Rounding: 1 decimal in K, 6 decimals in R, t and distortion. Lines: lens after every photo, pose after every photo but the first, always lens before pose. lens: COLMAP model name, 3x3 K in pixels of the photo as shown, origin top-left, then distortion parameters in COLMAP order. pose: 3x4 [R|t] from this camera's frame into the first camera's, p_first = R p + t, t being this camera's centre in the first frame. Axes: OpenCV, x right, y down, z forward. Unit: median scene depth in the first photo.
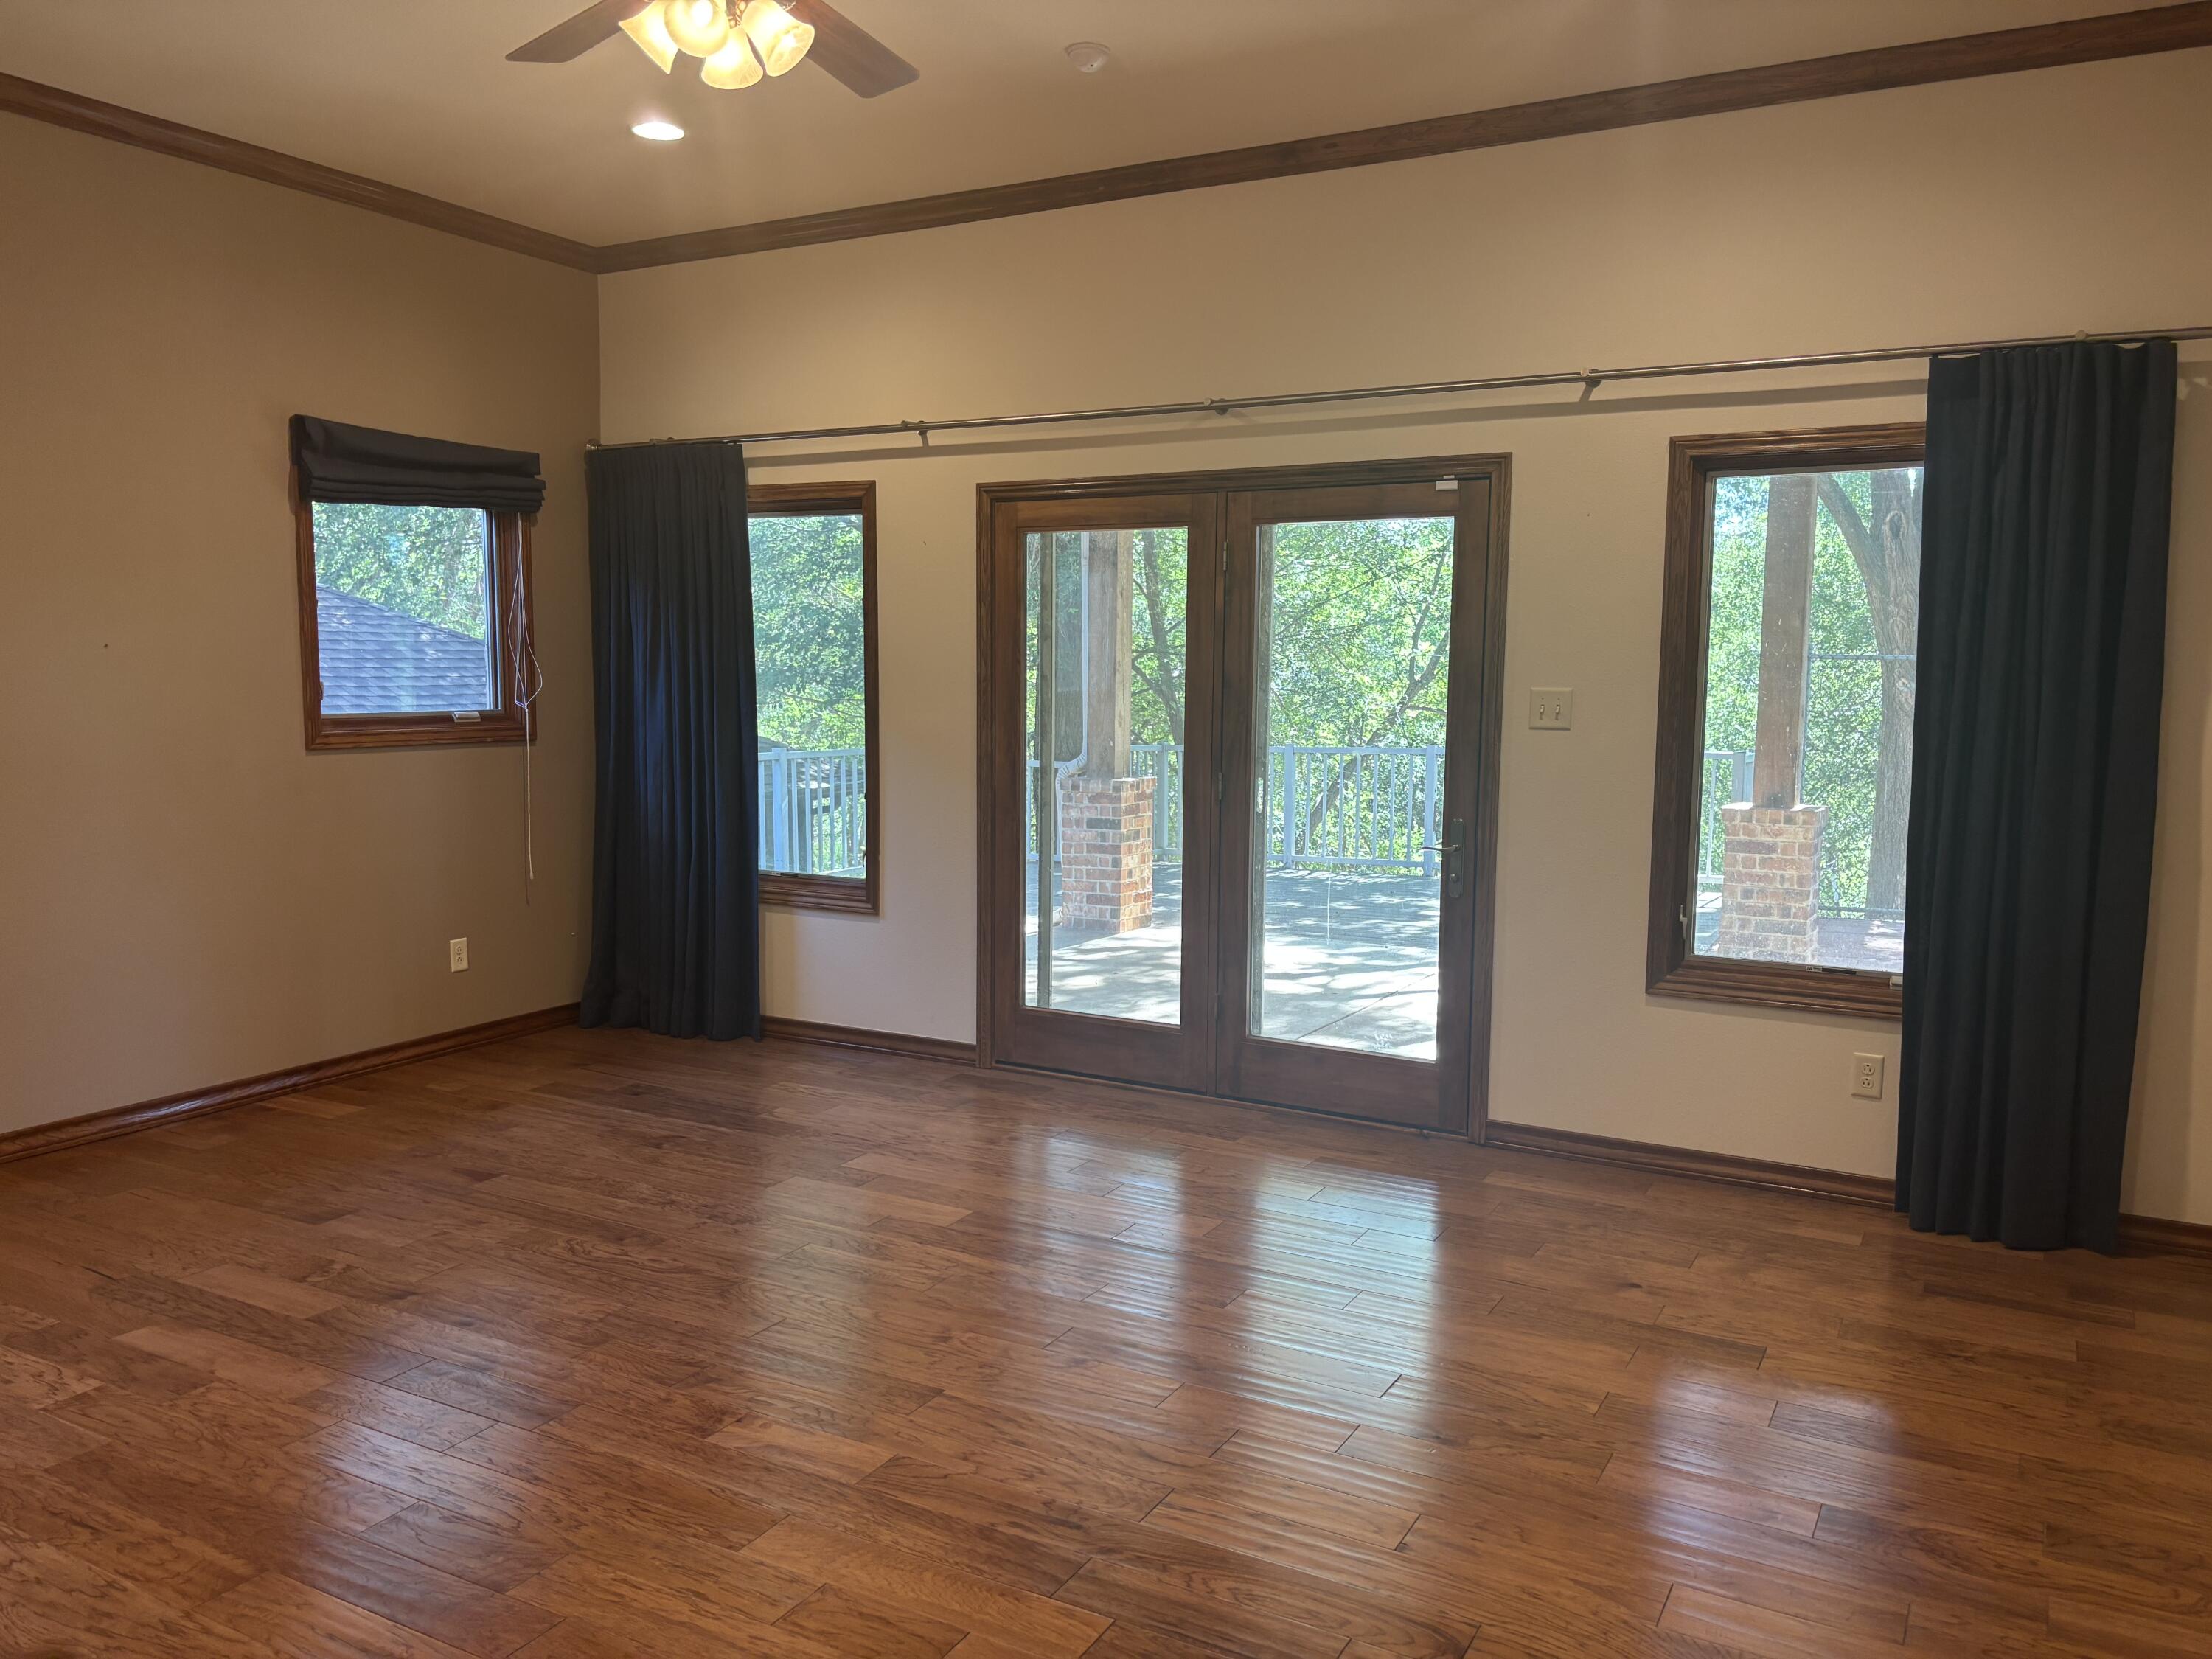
lens RADIAL K [[1679.9, 0, 1113.8], [0, 1679.9, 823.4], [0, 0, 1]] dist [0.036824, -0.032044]
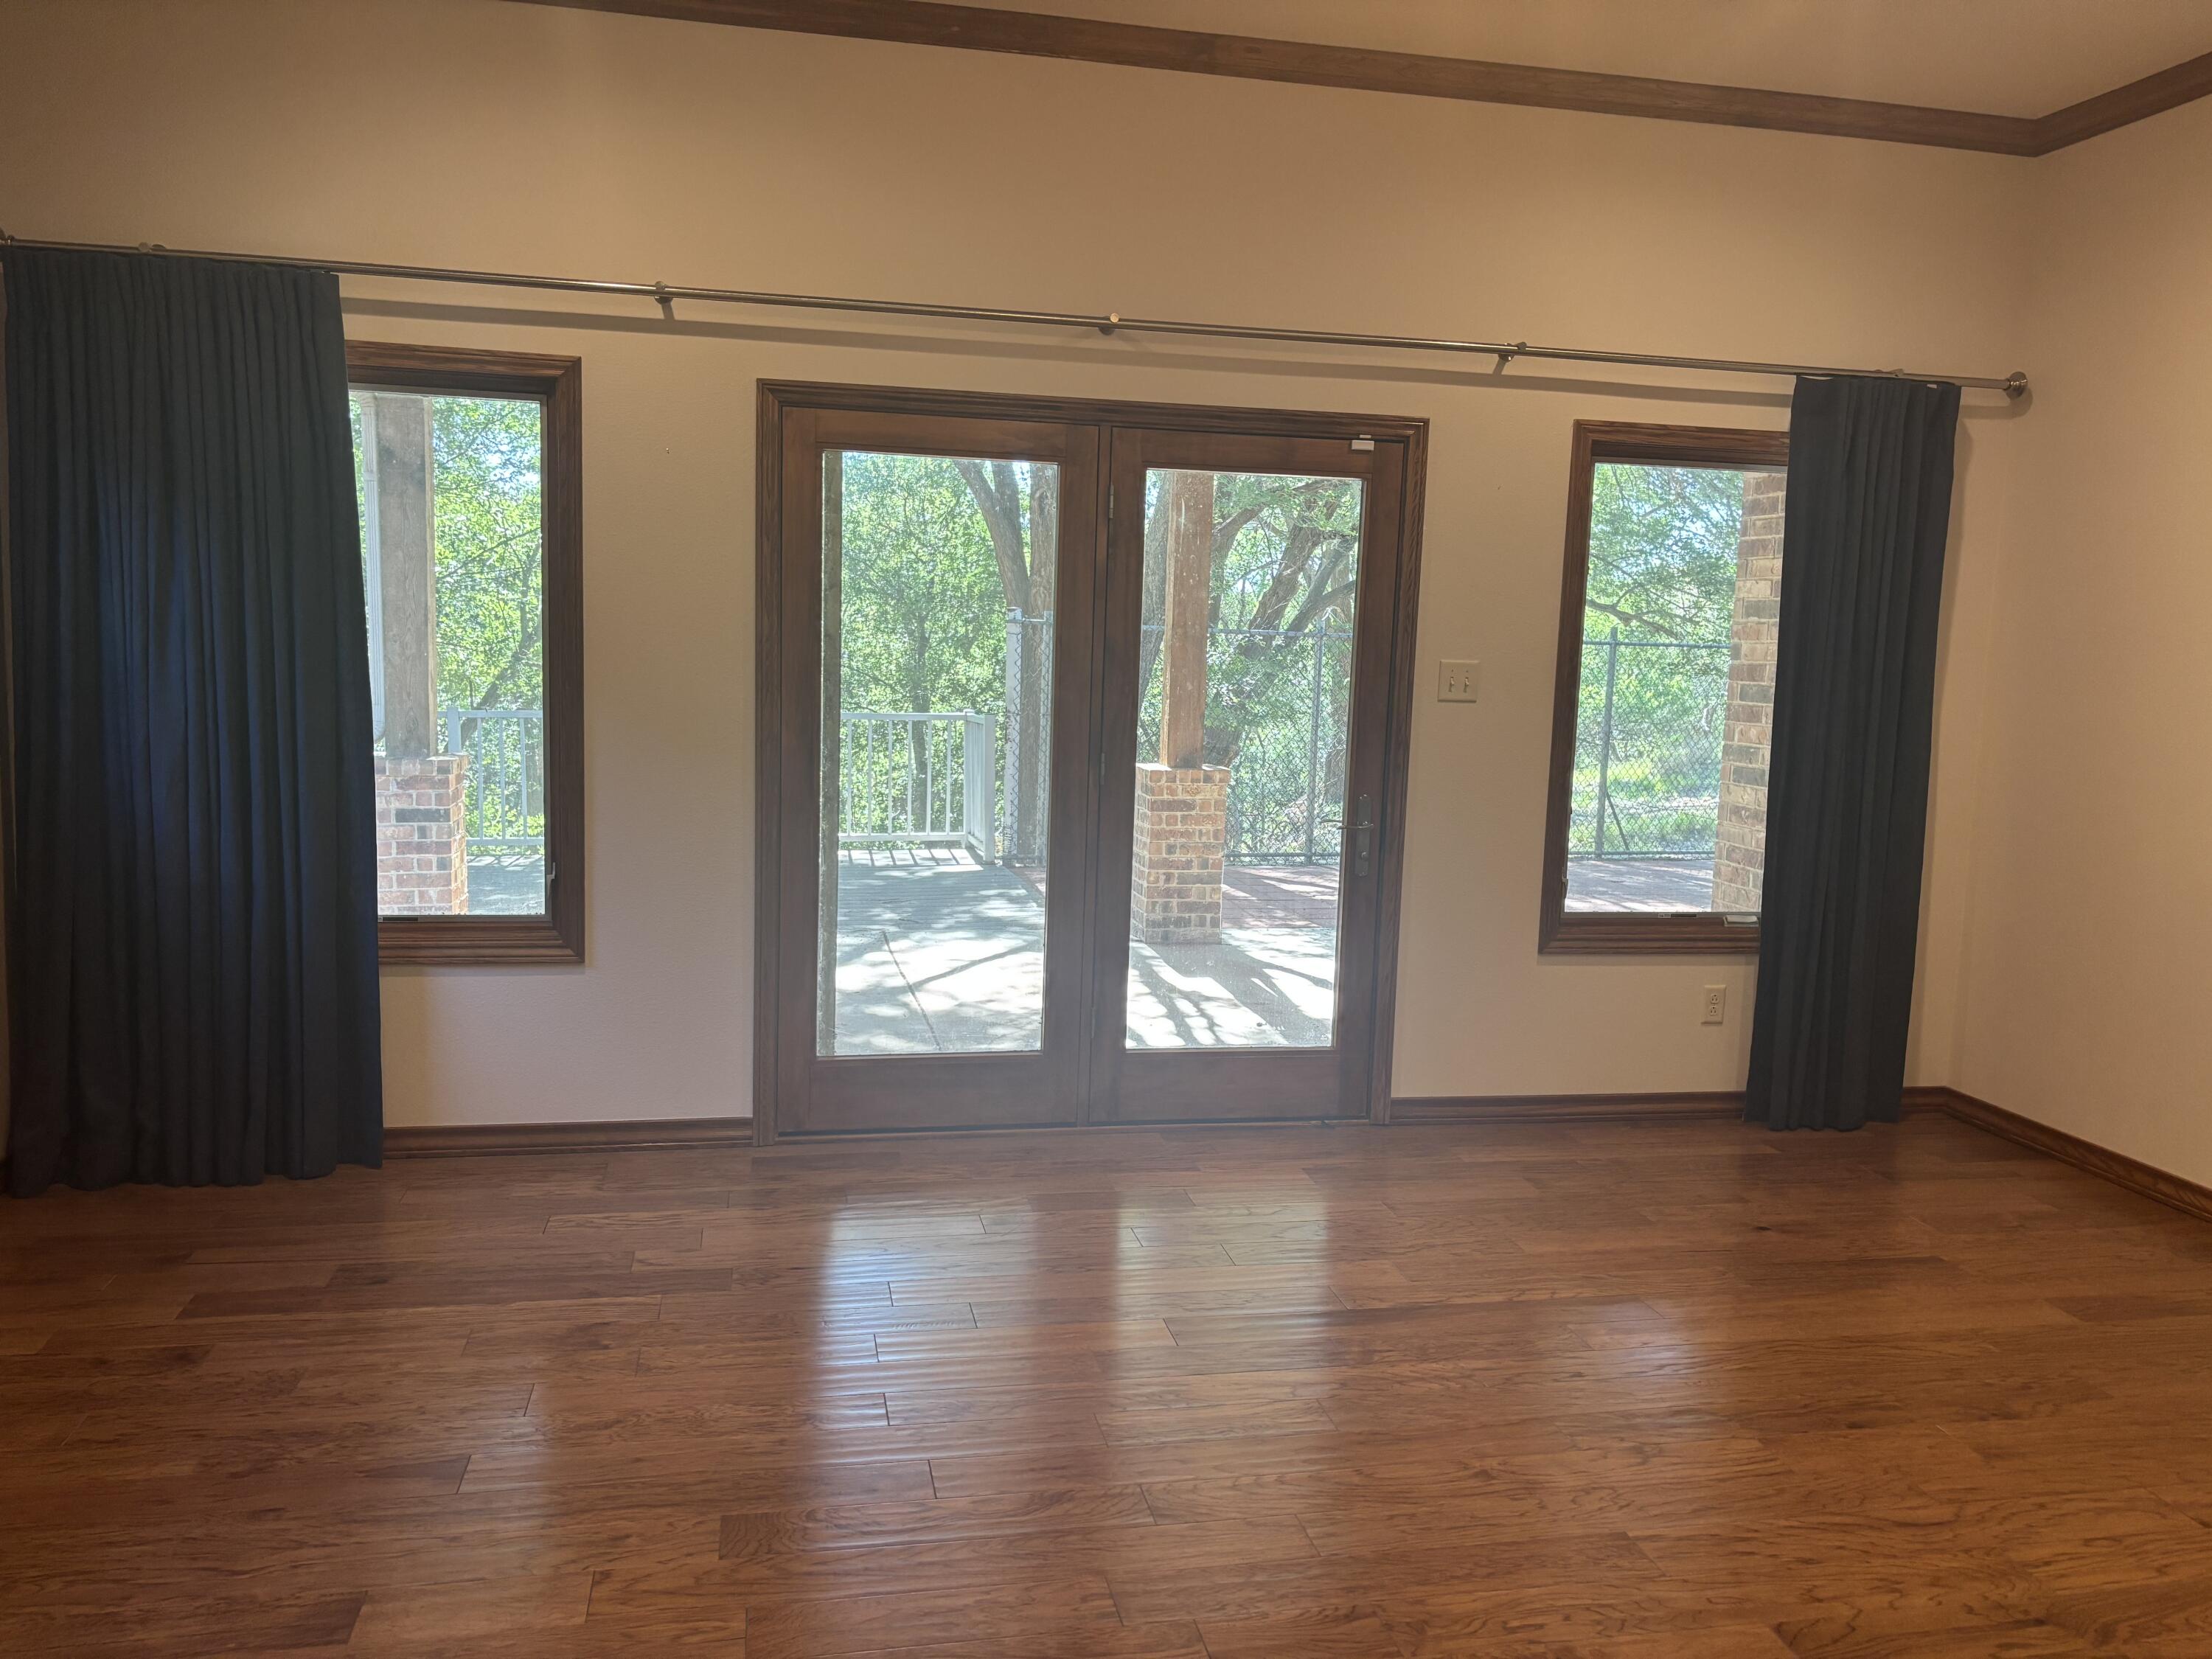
lens RADIAL K [[1679.9, 0, 1113.8], [0, 1679.9, 823.4], [0, 0, 1]] dist [0.036824, -0.032044]
pose [[0.754206, -0.057602, 0.654106, -0.509676], [0.039039, 0.998316, 0.042901, -0.031696], [-0.655476, -0.006820, 0.755185, 0.349711]]
